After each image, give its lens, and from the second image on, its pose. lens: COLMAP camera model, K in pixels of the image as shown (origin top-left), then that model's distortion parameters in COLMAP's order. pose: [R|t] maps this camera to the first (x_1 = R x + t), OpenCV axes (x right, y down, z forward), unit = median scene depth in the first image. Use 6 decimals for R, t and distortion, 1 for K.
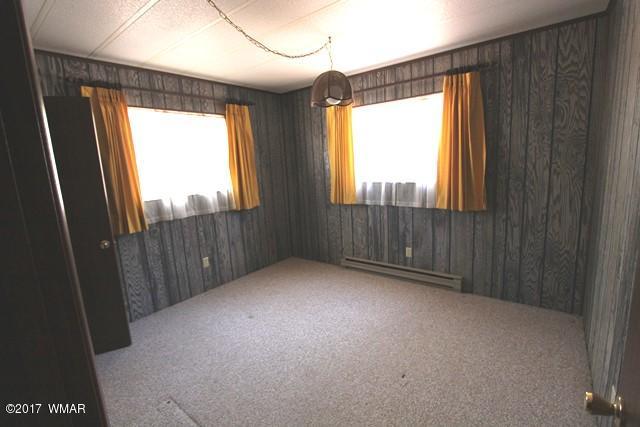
lens RADIAL K [[307.4, 0, 320.0], [0, 307.4, 213.5], [0, 0, 1]] dist [-0.002066, -0.000267]
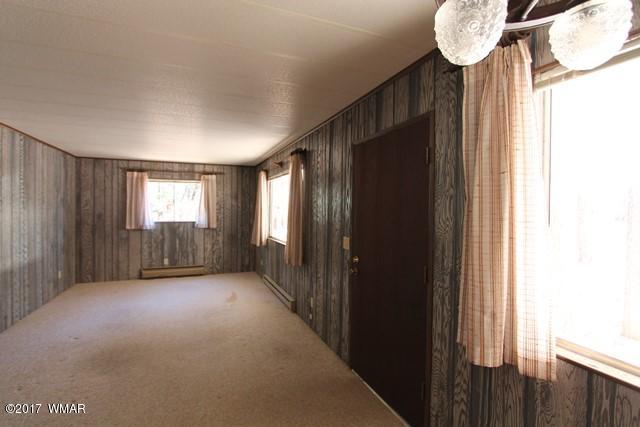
lens RADIAL K [[307.4, 0, 320.0], [0, 307.4, 213.5], [0, 0, 1]] dist [-0.002066, -0.000267]
pose [[0.885395, 0.070959, -0.459391, 1.533654], [-0.140065, 0.983074, -0.118102, -0.032986], [0.443235, 0.168911, 0.880347, -0.310595]]
